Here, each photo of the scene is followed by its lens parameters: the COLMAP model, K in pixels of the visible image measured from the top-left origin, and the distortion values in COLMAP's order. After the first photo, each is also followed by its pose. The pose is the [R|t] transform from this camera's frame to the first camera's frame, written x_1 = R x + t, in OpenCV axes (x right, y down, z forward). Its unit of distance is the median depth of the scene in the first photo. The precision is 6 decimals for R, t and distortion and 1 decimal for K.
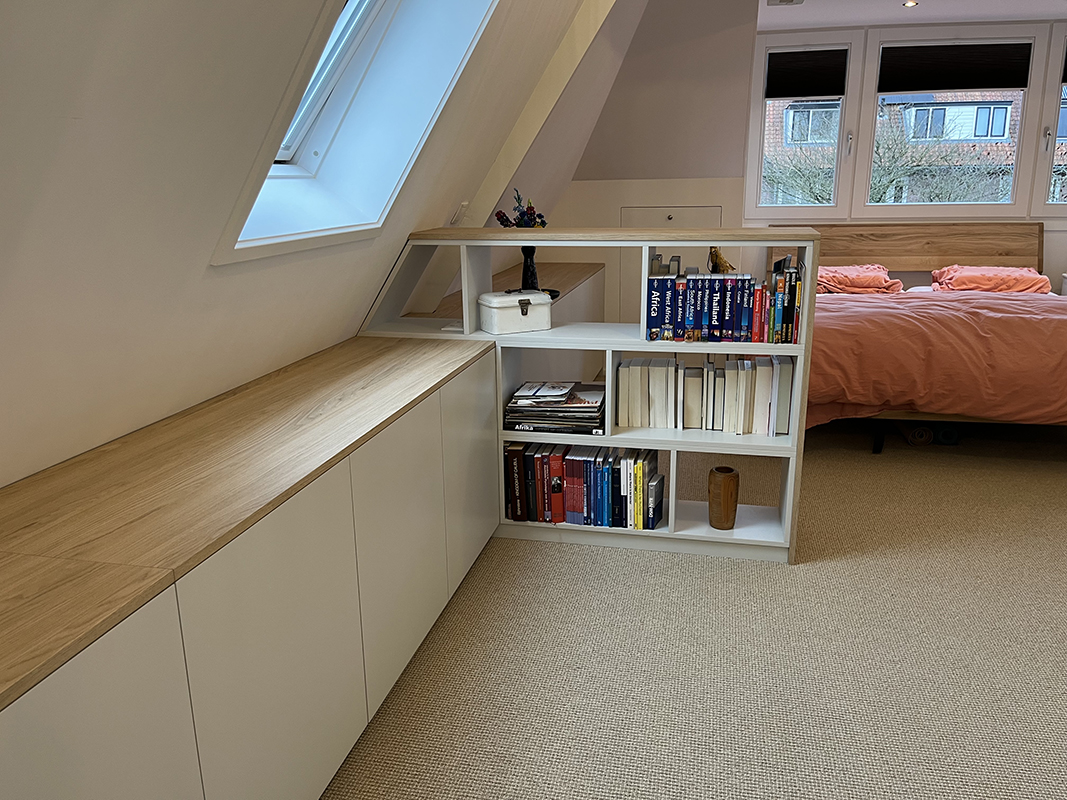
lens RADIAL K [[820.7, 0, 533.3], [0, 820.7, 404.1], [0, 0, 1]] dist [0.043584, -0.024414]
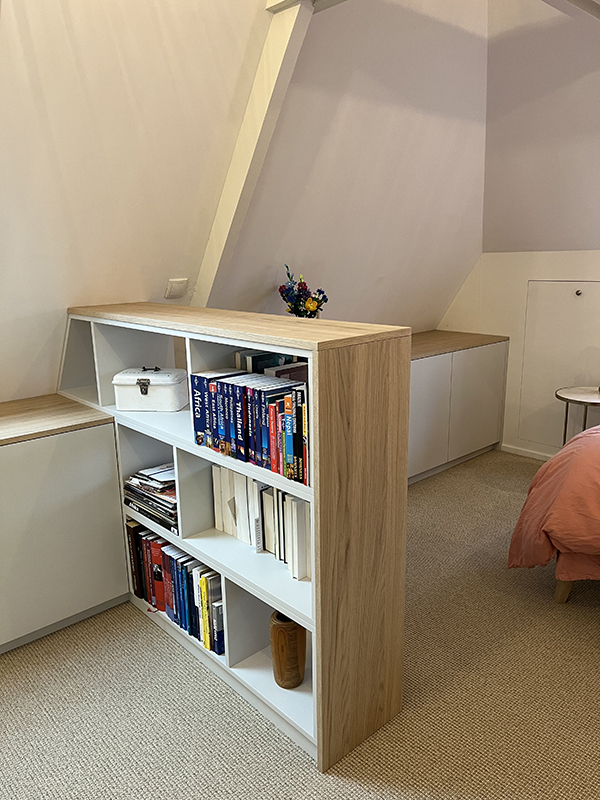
lens RADIAL K [[615.3, 0, 301.5], [0, 615.3, 400.6], [0, 0, 1]] dist [0.043584, -0.024414]
pose [[0.826920, 0.133498, -0.546243, 0.594225], [-0.144291, 0.989260, 0.023336, -0.157391], [0.543492, 0.059521, 0.837301, 0.521151]]
